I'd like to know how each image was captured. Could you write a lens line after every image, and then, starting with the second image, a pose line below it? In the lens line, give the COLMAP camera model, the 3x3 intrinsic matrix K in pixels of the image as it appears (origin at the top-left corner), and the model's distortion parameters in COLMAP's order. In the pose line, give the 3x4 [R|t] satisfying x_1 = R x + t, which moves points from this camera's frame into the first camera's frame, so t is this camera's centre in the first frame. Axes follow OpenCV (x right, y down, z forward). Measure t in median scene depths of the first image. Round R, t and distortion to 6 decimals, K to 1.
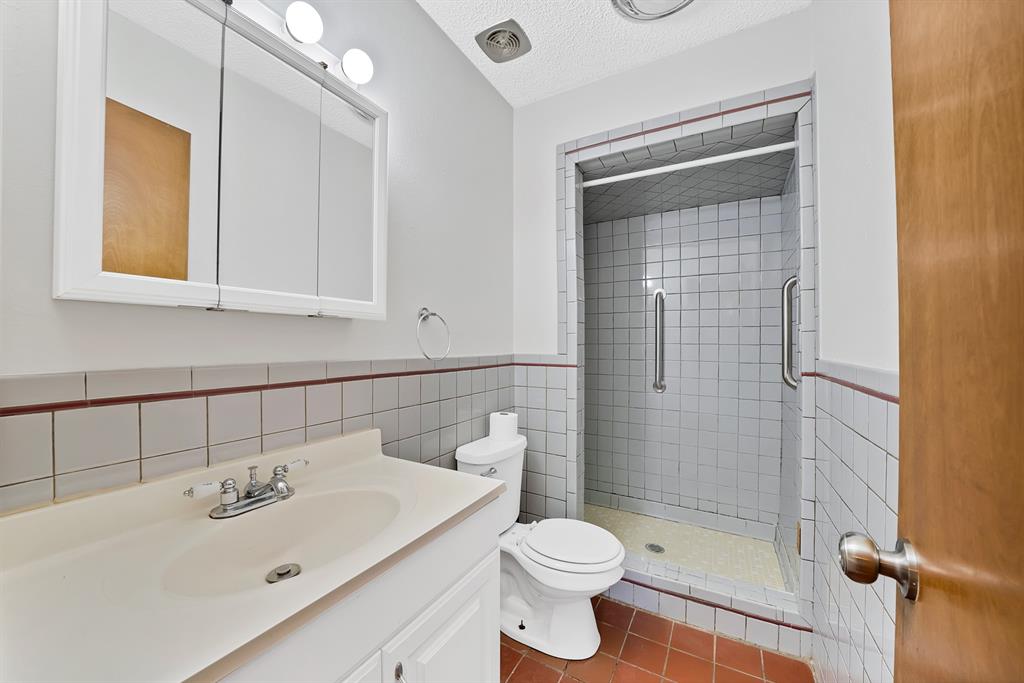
lens RADIAL K [[375.8, 0, 509.8], [0, 375.8, 344.4], [0, 0, 1]] dist [-0.021425, 0.002448]
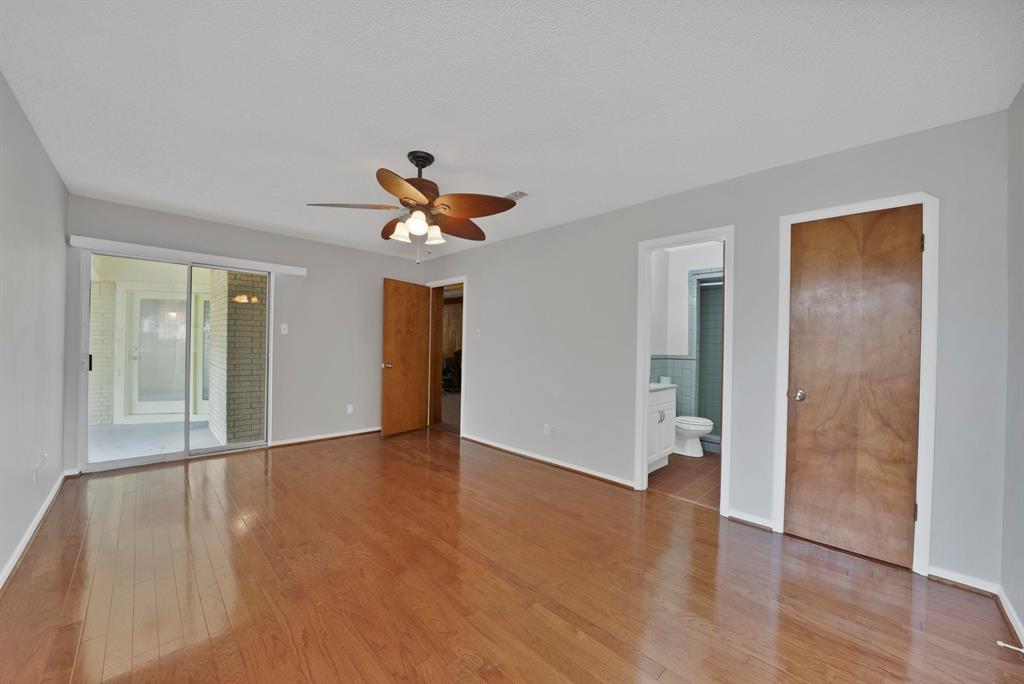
lens RADIAL K [[375.8, 0, 514.3], [0, 375.8, 342.9], [0, 0, 1]] dist [-0.021425, 0.002448]
pose [[0.960537, 0.018757, -0.277520, -0.298468], [-0.018997, 0.999818, 0.001822, -0.035770], [0.277504, 0.003522, 0.960718, -1.749853]]
